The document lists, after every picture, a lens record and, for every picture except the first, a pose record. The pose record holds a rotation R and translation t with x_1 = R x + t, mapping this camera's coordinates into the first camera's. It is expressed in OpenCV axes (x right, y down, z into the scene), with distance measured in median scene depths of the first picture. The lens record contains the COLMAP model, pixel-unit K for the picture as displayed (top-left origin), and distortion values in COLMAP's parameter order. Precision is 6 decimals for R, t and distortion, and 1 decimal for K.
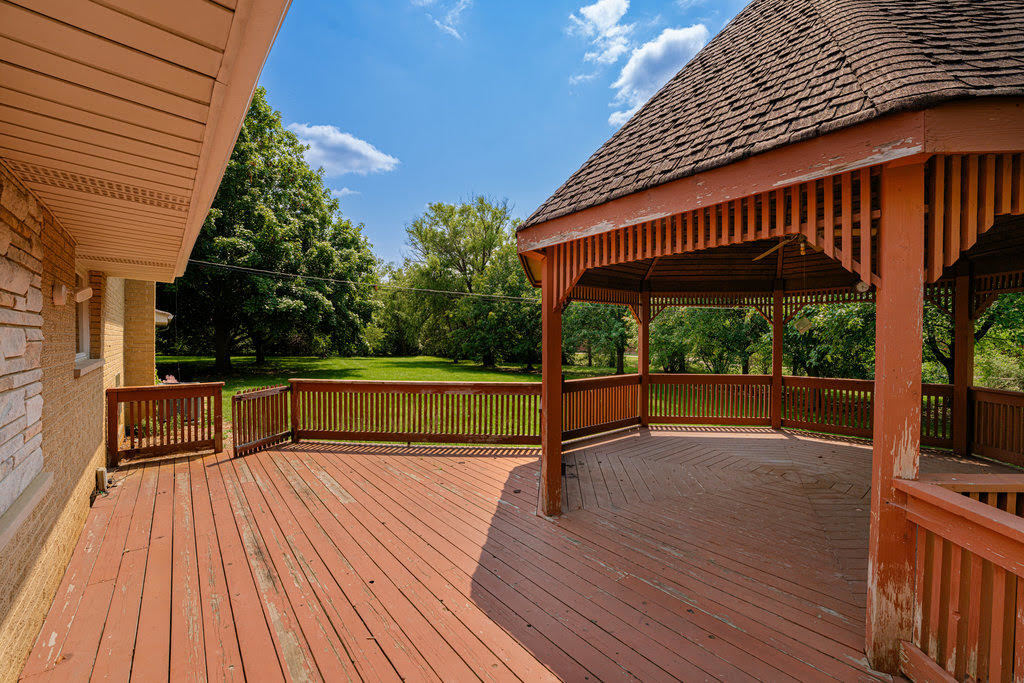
lens RADIAL K [[411.9, 0, 511.5], [0, 411.9, 342.7], [0, 0, 1]] dist [-0.014450, -0.000554]
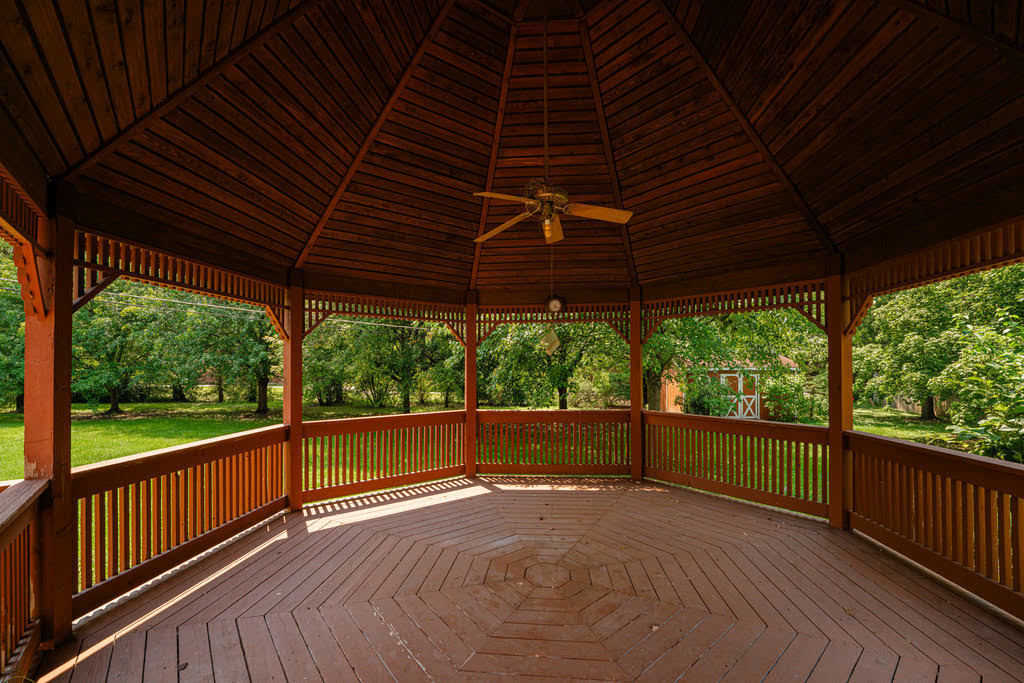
lens RADIAL K [[411.9, 0, 498.7], [0, 411.9, 362.3], [0, 0, 1]] dist [-0.014450, -0.000554]
pose [[0.716070, 0.003360, 0.698020, 0.091585], [0.010176, 0.999832, -0.015252, -0.000416], [-0.697954, 0.018025, 0.715915, 0.280705]]
